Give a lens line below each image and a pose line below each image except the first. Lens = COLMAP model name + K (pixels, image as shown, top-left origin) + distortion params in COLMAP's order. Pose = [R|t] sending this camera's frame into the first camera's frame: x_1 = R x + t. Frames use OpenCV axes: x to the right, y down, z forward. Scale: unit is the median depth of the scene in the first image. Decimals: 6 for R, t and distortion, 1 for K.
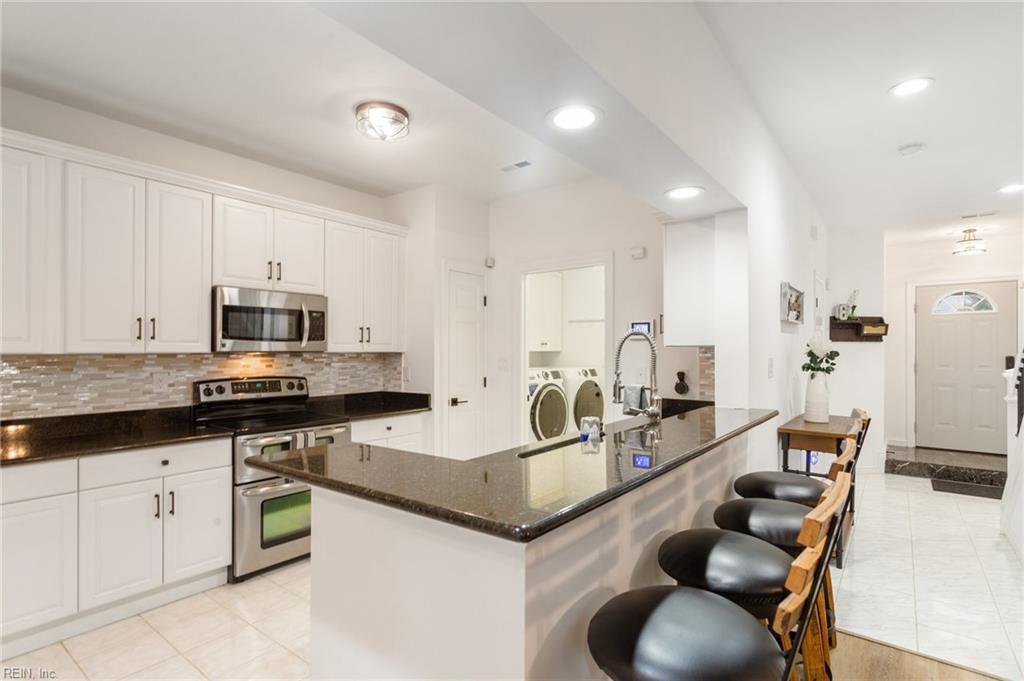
lens RADIAL K [[501.4, 0, 525.2], [0, 501.4, 345.7], [0, 0, 1]] dist [-0.002679, -0.000536]
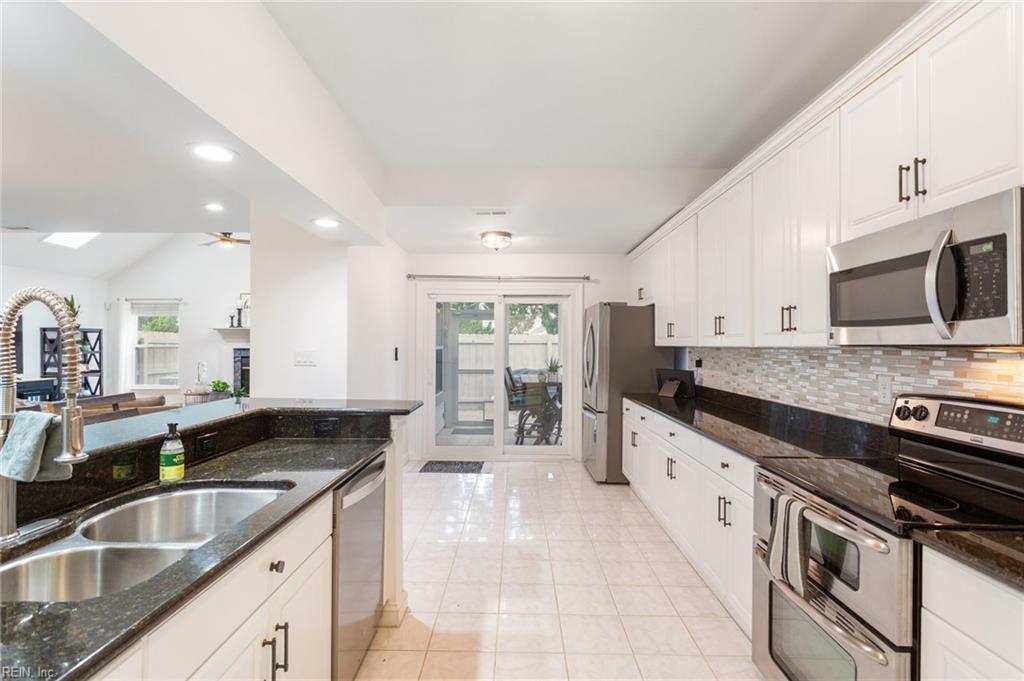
lens RADIAL K [[472.6, 0, 508.8], [0, 472.6, 343.7], [0, 0, 1]] dist [-0.000712, -0.000061]
pose [[-0.807372, -0.005962, -0.590013, 0.084558], [0.000972, 0.999934, -0.011434, 0.014111], [0.590043, -0.009805, -0.807313, 1.109873]]
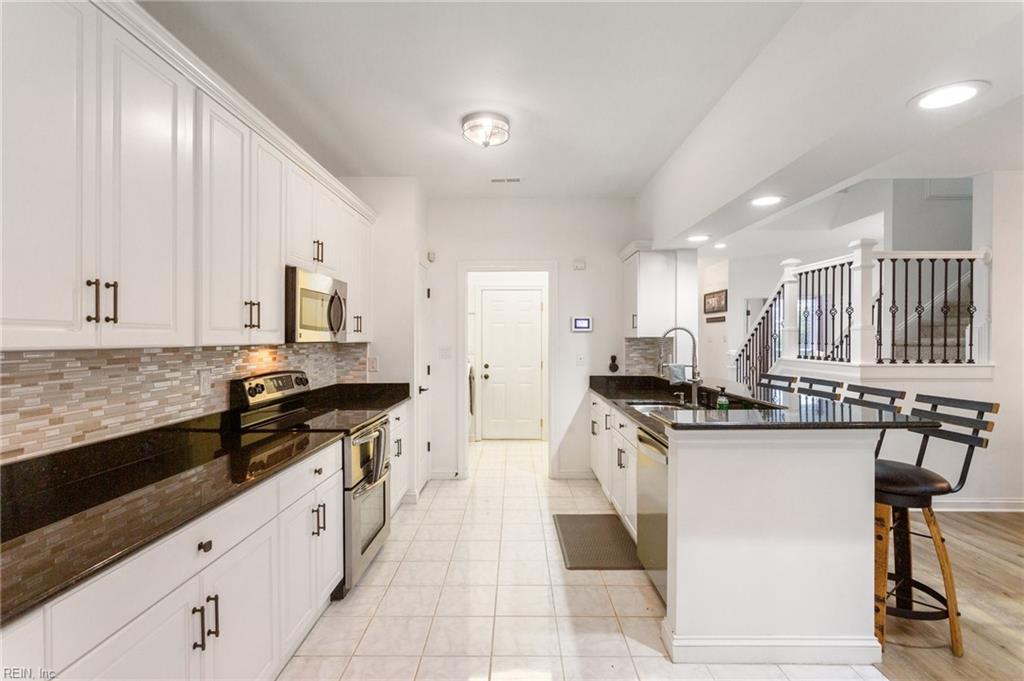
lens RADIAL K [[487.9, 0, 513.4], [0, 487.9, 342.1], [0, 0, 1]] dist [-0.000474, 0.000783]
pose [[0.800739, -0.003697, 0.599002, -0.723788], [-0.006701, 0.999863, 0.015130, -0.003919], [-0.598975, -0.016129, 0.800605, 0.094837]]
